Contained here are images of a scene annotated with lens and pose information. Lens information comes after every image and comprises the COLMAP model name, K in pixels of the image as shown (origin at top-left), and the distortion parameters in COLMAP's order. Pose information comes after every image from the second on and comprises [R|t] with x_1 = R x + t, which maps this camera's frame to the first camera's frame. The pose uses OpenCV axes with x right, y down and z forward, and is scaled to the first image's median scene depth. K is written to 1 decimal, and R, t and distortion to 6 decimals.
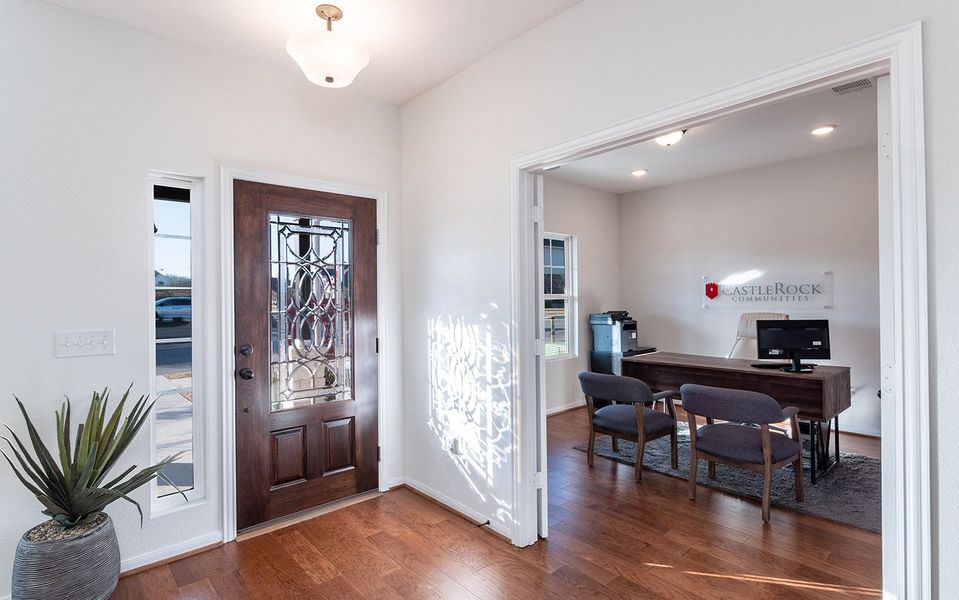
lens RADIAL K [[442.7, 0, 495.6], [0, 442.7, 298.8], [0, 0, 1]] dist [0.004429, 0.001031]
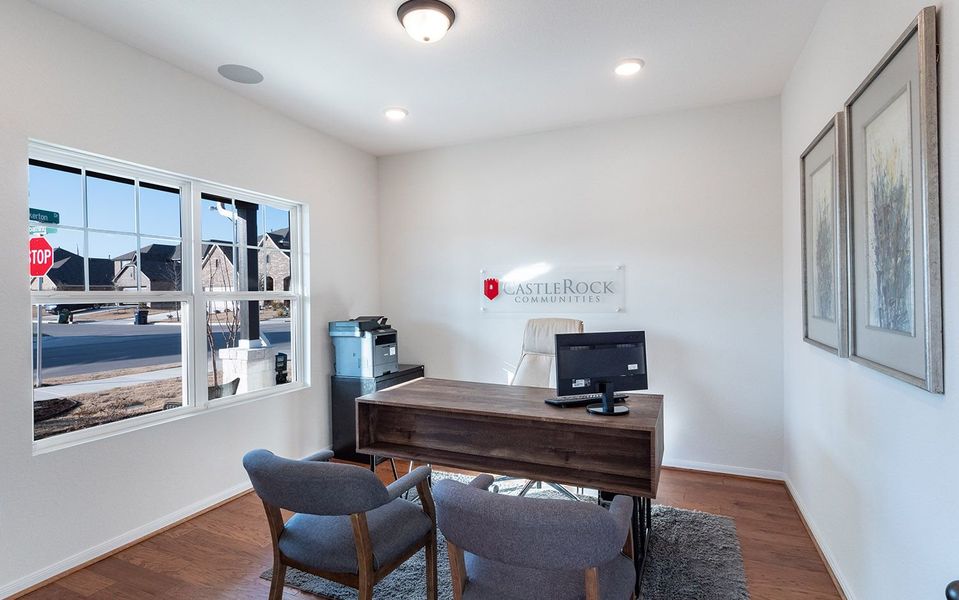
lens RADIAL K [[442.7, 0, 479.0], [0, 442.7, 298.8], [0, 0, 1]] dist [0.004429, 0.001031]
pose [[0.910529, -0.000013, 0.413446, 0.151810], [-0.000758, 0.999998, 0.001700, -0.002404], [-0.413445, -0.001861, 0.910527, 0.312136]]
